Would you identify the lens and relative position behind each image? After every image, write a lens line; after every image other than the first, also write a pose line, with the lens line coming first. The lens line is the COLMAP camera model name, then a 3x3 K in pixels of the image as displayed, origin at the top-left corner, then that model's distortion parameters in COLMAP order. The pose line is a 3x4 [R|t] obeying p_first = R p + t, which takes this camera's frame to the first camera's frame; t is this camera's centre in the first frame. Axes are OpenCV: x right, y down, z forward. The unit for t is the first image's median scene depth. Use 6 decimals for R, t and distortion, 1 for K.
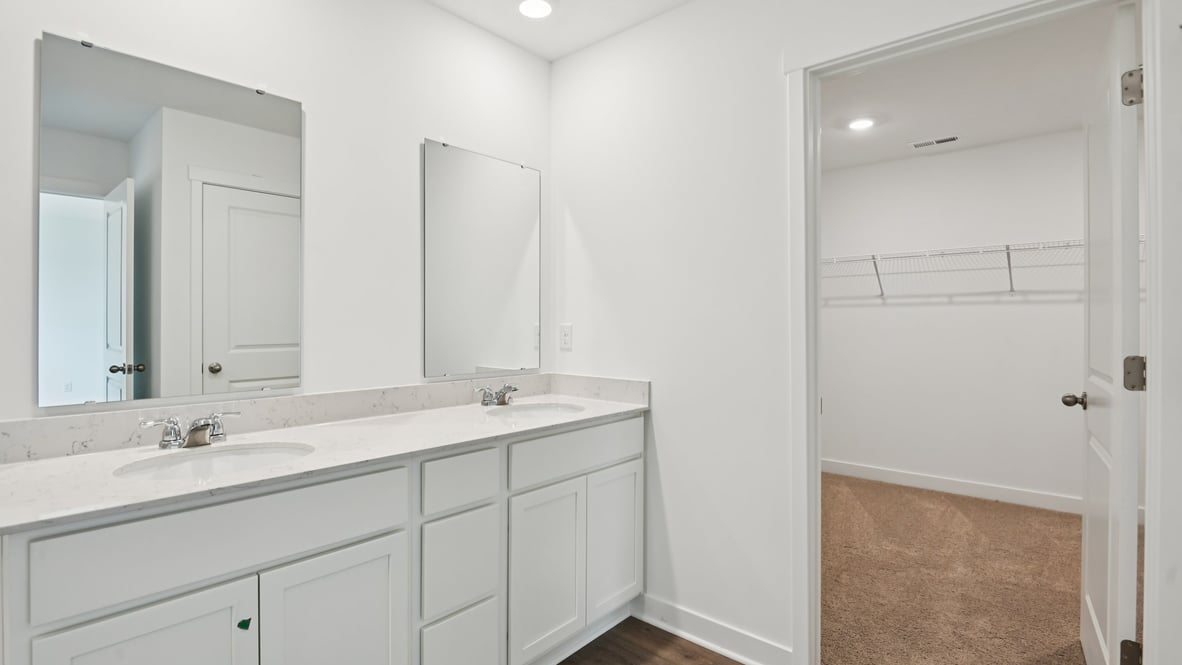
lens RADIAL K [[557.3, 0, 576.5], [0, 557.3, 318.3], [0, 0, 1]] dist [0.001242, -0.009502]
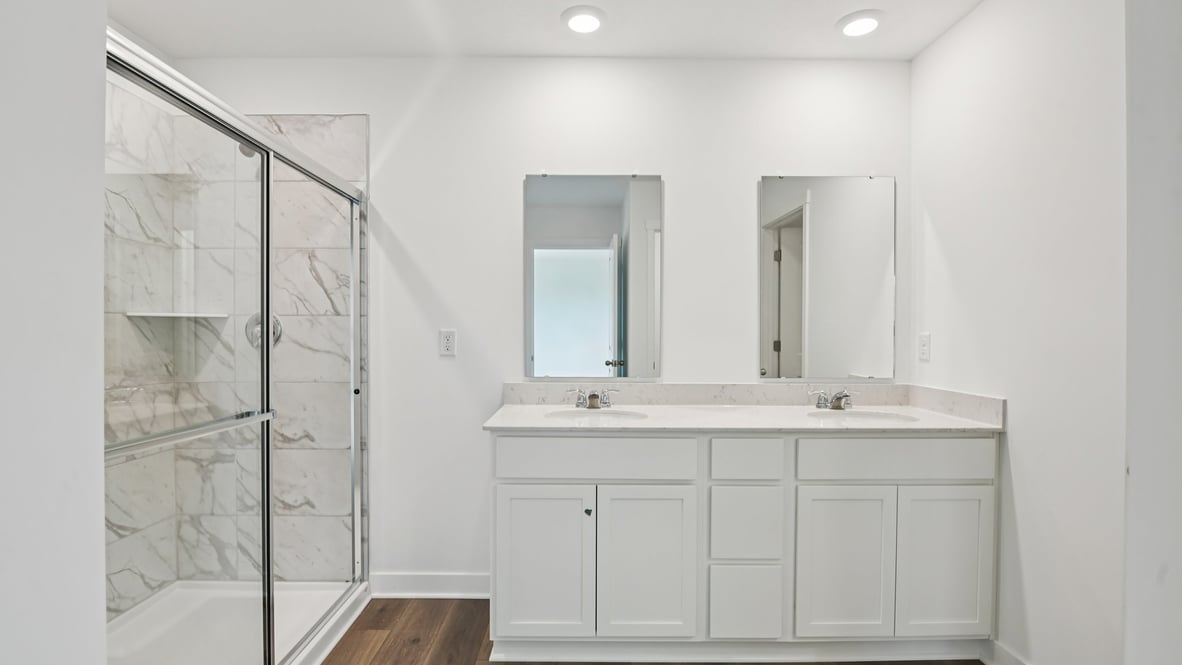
lens RADIAL K [[557.3, 0, 576.5], [0, 557.3, 318.3], [0, 0, 1]] dist [0.001242, -0.009502]
pose [[0.665883, -0.017681, -0.745847, 0.337582], [0.004235, 0.999793, -0.019920, 0.001589], [0.746044, 0.010106, 0.665820, -0.077335]]
